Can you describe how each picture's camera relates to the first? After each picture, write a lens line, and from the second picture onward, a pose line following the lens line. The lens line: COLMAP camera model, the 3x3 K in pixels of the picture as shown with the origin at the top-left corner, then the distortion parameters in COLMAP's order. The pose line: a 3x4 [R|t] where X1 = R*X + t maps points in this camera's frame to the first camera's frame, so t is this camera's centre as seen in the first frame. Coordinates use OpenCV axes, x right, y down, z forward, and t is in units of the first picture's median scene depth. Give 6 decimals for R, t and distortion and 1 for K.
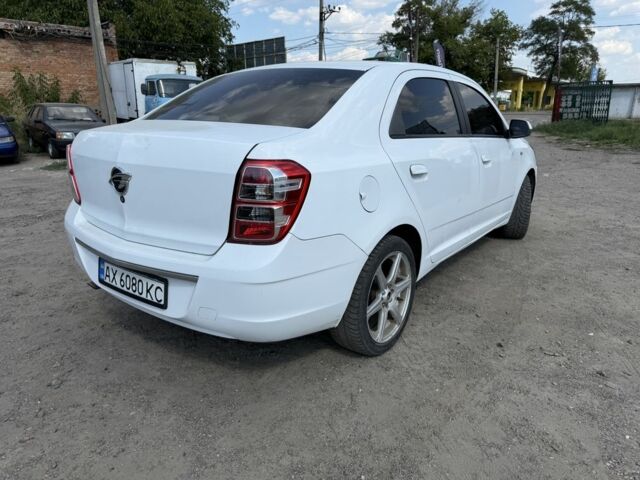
lens RADIAL K [[470.8, 0, 309.7], [0, 470.8, 242.0], [0, 0, 1]] dist [0.014792, -0.019378]
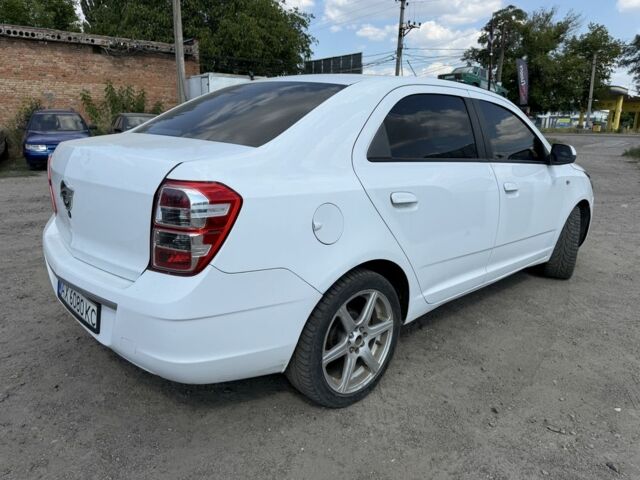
lens RADIAL K [[464.9, 0, 320.0], [0, 464.9, 240.0], [0, 0, 1]] dist [0.000108, -0.002713]
pose [[0.984156, 0.066137, -0.164509, 0.179530], [-0.070896, 0.997213, -0.023220, -0.035744], [0.162515, 0.034515, 0.986102, 0.104467]]
